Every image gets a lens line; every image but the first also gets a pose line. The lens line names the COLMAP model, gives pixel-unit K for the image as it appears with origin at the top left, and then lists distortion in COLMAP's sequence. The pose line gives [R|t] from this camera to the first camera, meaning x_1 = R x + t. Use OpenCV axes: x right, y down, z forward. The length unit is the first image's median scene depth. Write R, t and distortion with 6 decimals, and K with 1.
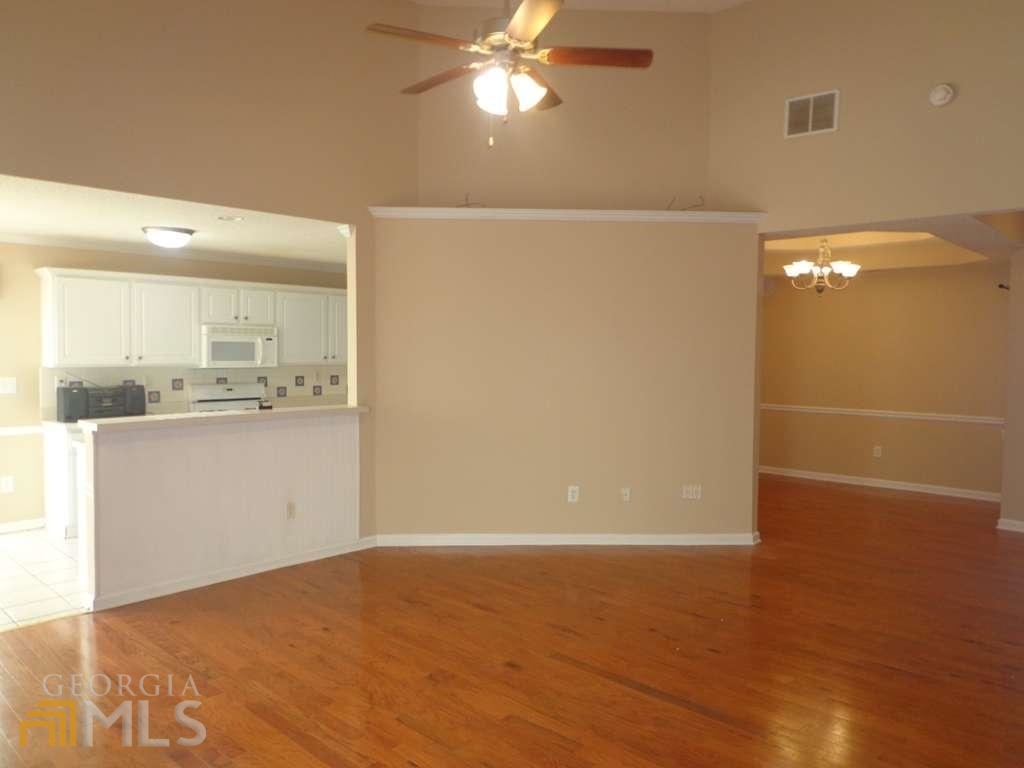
lens RADIAL K [[748.4, 0, 511.3], [0, 748.4, 377.7], [0, 0, 1]] dist [-0.007485, 0.006873]
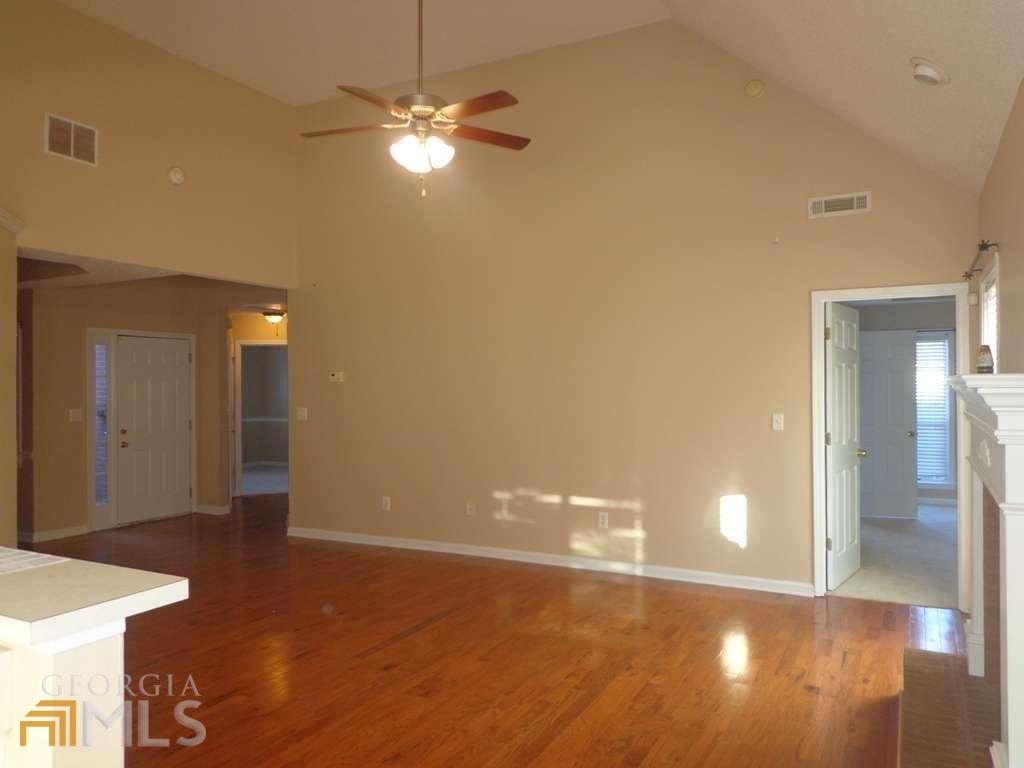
lens RADIAL K [[748.4, 0, 511.3], [0, 748.4, 377.7], [0, 0, 1]] dist [-0.007485, 0.006873]
pose [[-0.255239, 0.002561, 0.966875, -1.152947], [0.046736, 0.998860, 0.009691, -0.035796], [-0.965748, 0.047661, -0.255067, 1.152291]]
